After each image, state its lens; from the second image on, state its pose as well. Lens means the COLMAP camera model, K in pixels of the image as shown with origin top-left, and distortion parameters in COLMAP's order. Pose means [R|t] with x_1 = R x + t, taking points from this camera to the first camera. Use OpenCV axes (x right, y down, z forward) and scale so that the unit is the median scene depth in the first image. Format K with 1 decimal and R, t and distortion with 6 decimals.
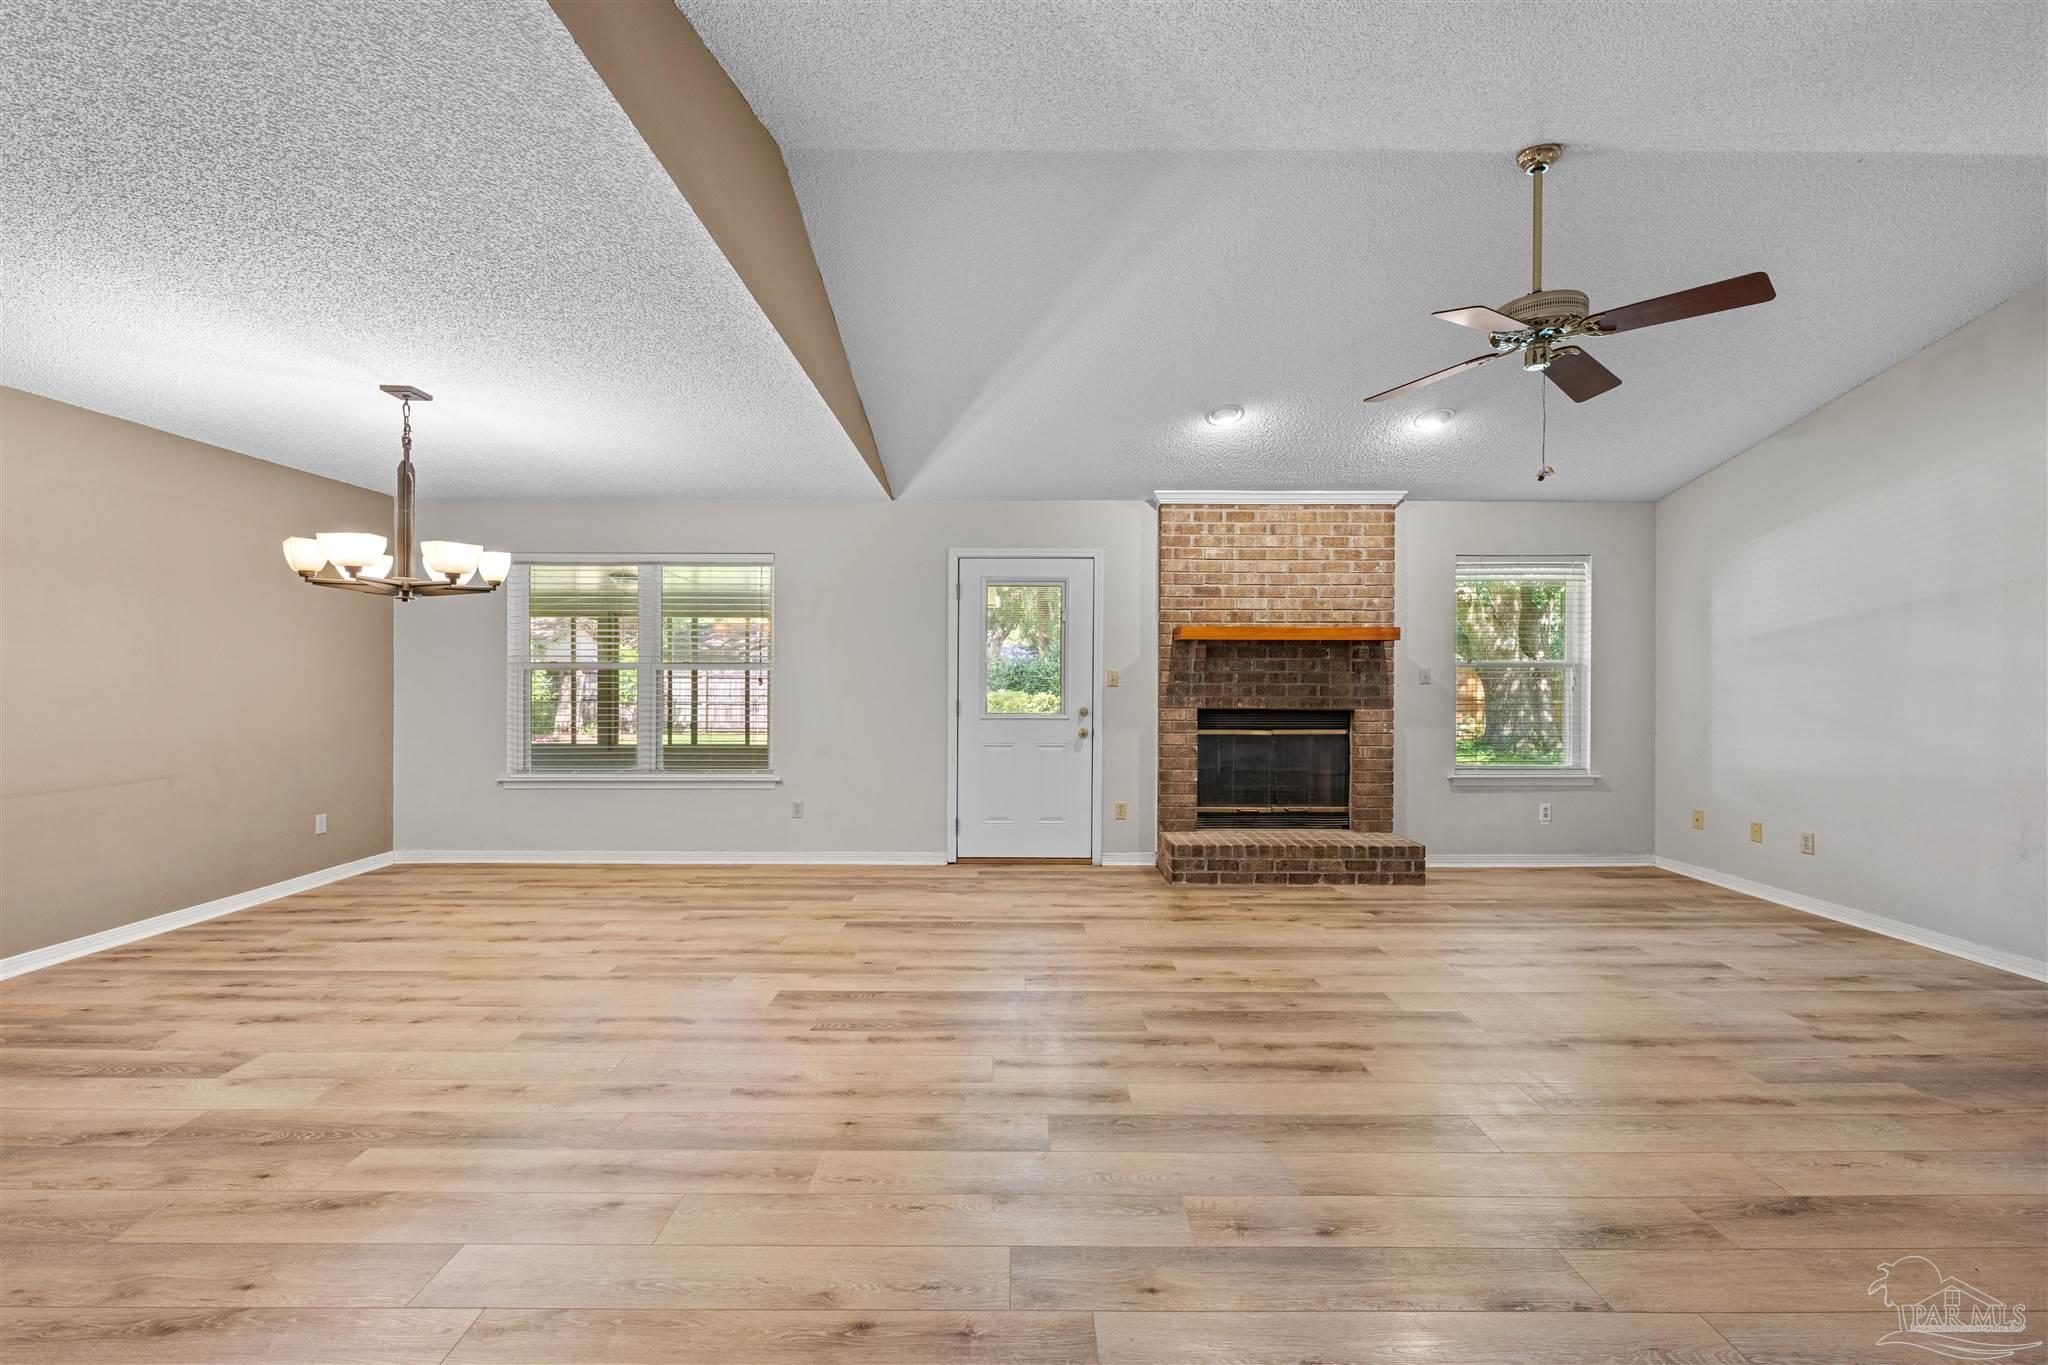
lens RADIAL K [[804.2, 0, 1013.5], [0, 804.2, 681.3], [0, 0, 1]] dist [0.000821, -0.000868]
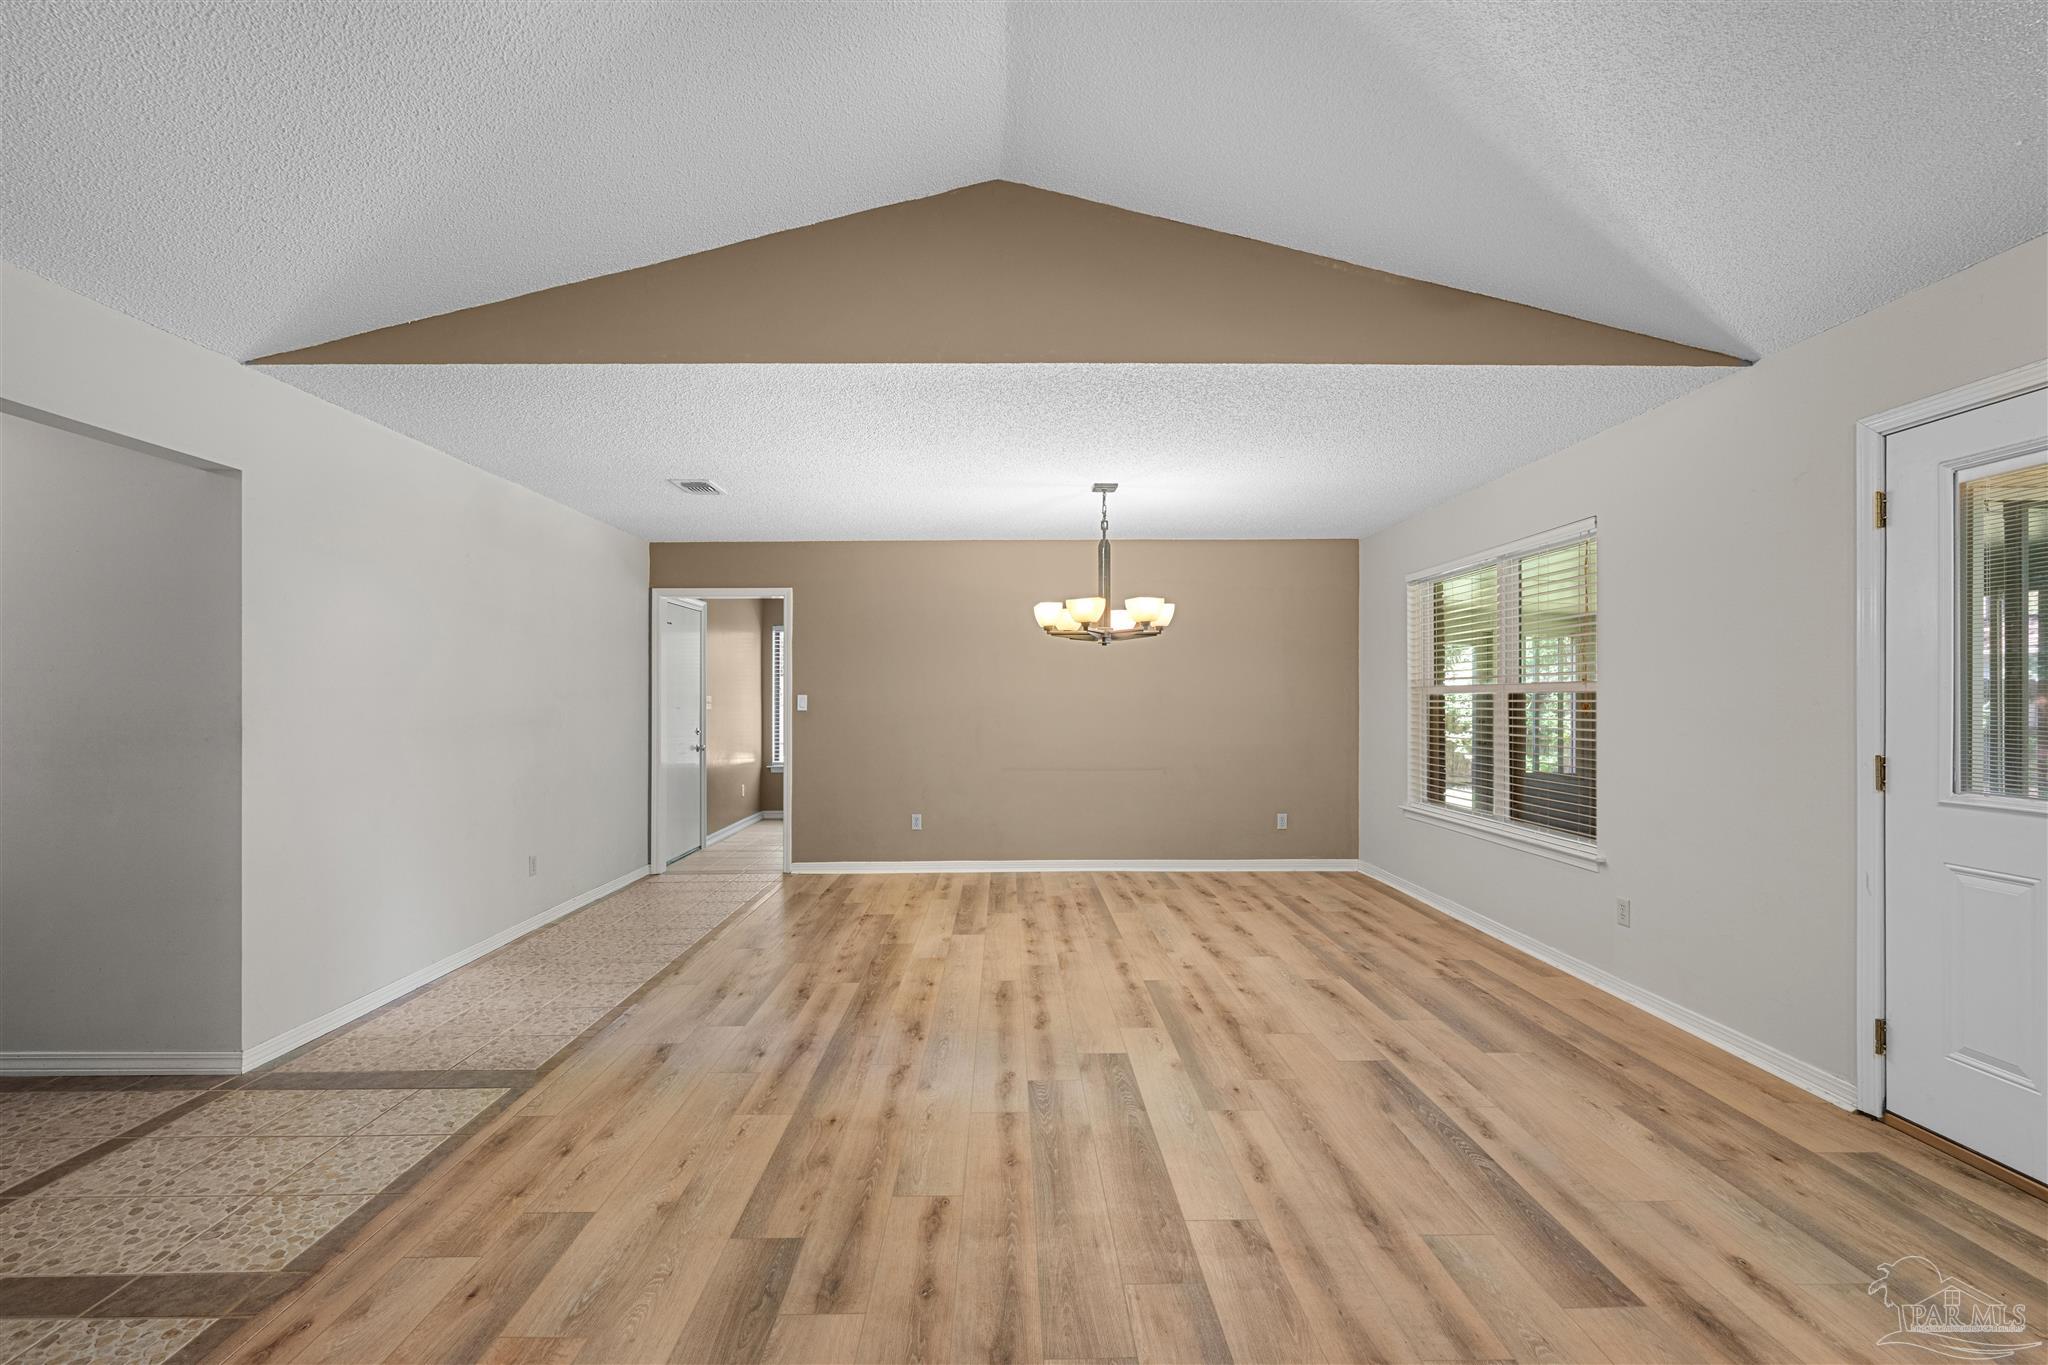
lens RADIAL K [[851.8, 0, 1018.6], [0, 851.8, 696.7], [0, 0, 1]] dist [-0.003887, 0.000641]
pose [[0.017107, -0.005251, -0.999840, 0.586789], [-0.004405, 0.999976, -0.005327, -0.006521], [0.999844, 0.004495, 0.017084, 0.768795]]
